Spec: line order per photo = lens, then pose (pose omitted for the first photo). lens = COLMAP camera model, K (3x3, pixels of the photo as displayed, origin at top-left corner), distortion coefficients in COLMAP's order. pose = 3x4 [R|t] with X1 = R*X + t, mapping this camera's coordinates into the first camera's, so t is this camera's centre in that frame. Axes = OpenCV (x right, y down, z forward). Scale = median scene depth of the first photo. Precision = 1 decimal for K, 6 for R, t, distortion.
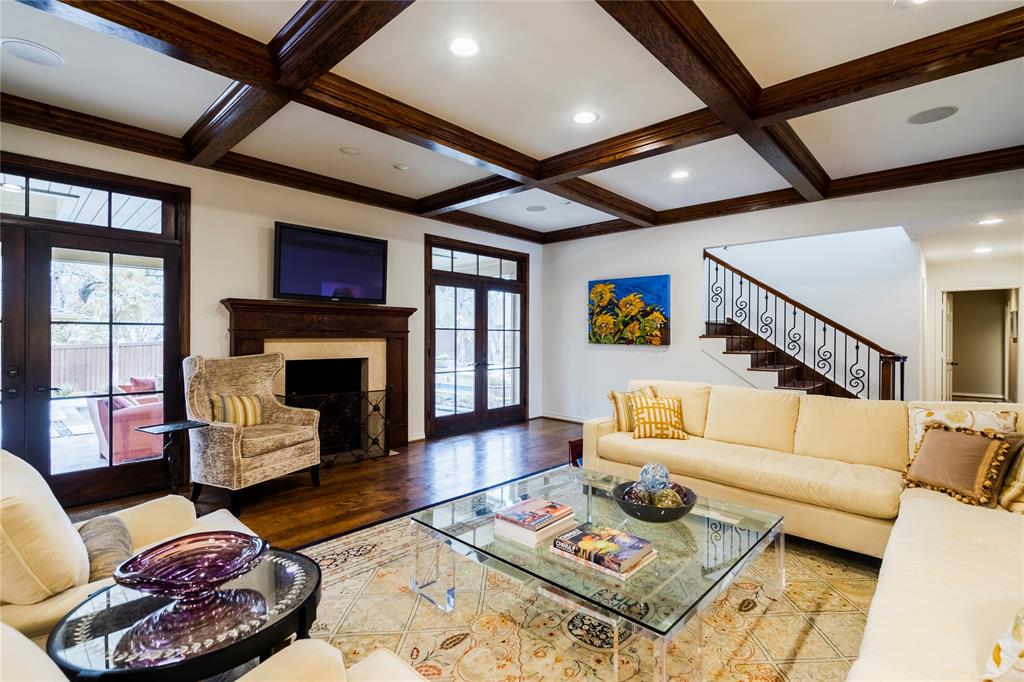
lens RADIAL K [[462.7, 0, 514.1], [0, 462.7, 333.2], [0, 0, 1]] dist [-0.000497, 0.000822]
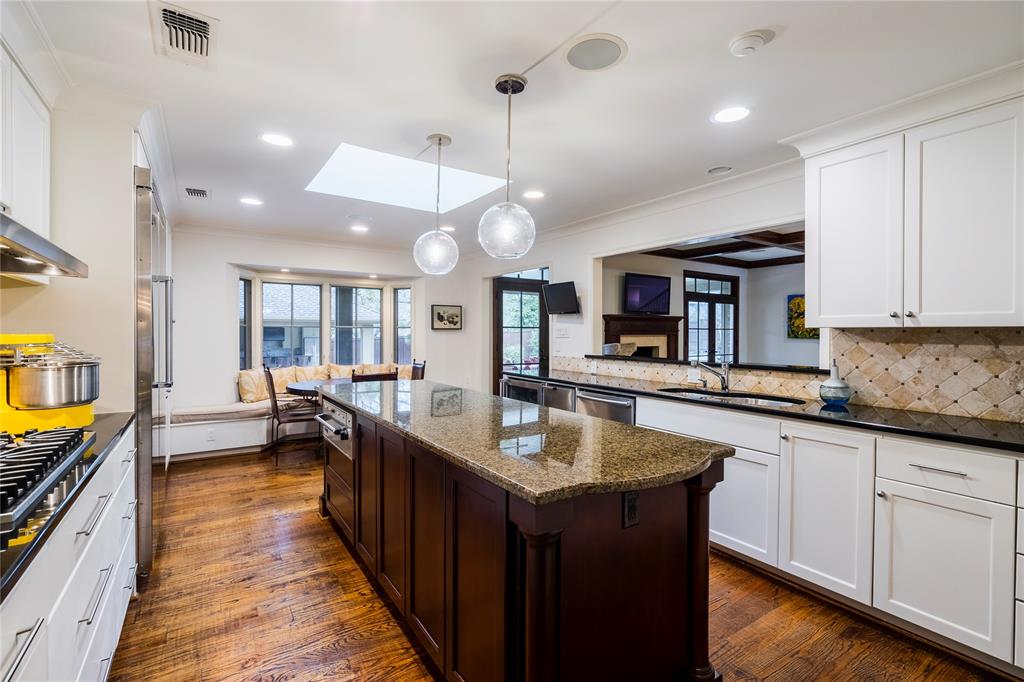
lens RADIAL K [[462.7, 0, 505.7], [0, 462.7, 335.9], [0, 0, 1]] dist [-0.000497, 0.000822]
pose [[0.973737, -0.004254, -0.227637, -0.388883], [0.006128, 0.999953, 0.007524, -0.001474], [0.227594, -0.008722, 0.973717, -0.639099]]
